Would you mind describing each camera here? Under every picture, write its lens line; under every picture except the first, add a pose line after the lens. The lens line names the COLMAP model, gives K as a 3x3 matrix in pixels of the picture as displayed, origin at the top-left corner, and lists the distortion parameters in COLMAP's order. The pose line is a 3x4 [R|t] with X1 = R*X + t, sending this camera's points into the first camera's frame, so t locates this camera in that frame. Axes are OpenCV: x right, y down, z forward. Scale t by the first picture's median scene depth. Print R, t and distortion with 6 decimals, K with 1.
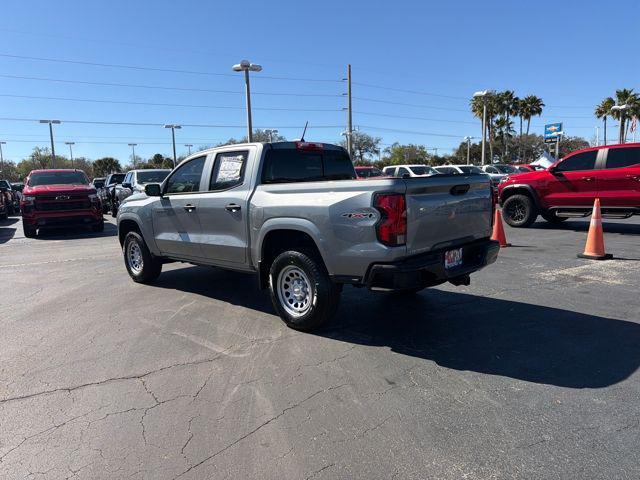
lens RADIAL K [[452.6, 0, 314.0], [0, 452.6, 244.8], [0, 0, 1]] dist [0.058746, -0.074700]
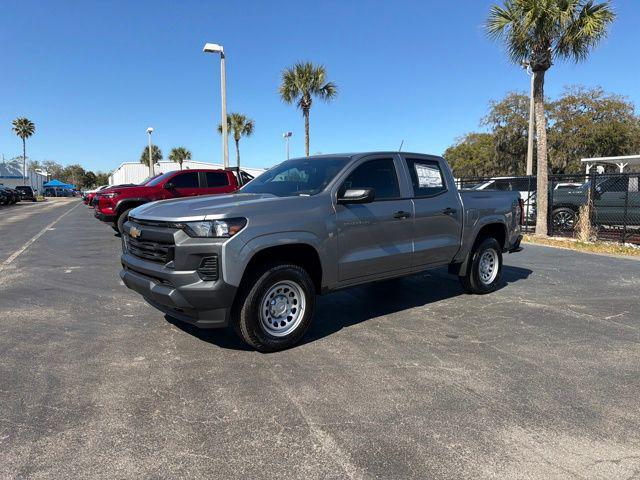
lens RADIAL K [[452.6, 0, 318.2], [0, 452.6, 240.3], [0, 0, 1]] dist [0.058746, -0.074700]
pose [[0.067229, -0.075619, 0.994868, -0.986872], [0.126329, 0.989744, 0.066693, -0.094409], [-0.989708, 0.121197, 0.076092, 0.922550]]
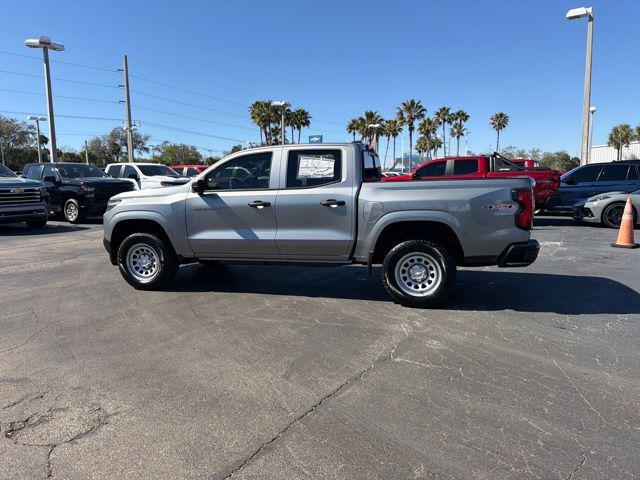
lens RADIAL K [[452.6, 0, 315.9], [0, 452.6, 236.6], [0, 0, 1]] dist [0.058746, -0.074700]
pose [[0.874194, -0.039780, 0.483945, -0.538298], [0.049233, 0.998764, -0.006837, 0.000675], [-0.483075, 0.029803, 0.875072, 0.071978]]
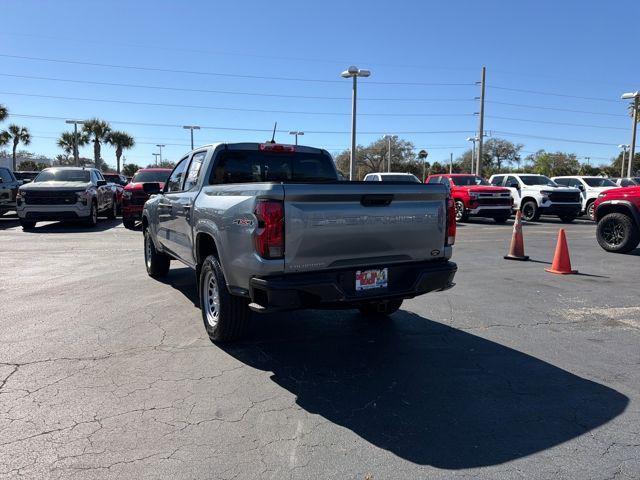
lens RADIAL K [[452.6, 0, 311.8], [0, 452.6, 237.7], [0, 0, 1]] dist [0.058746, -0.074700]
pose [[0.957620, 0.067965, -0.279901, 0.269670], [-0.075645, 0.996995, -0.016716, -0.016282], [0.277924, 0.037180, 0.959883, 0.092874]]
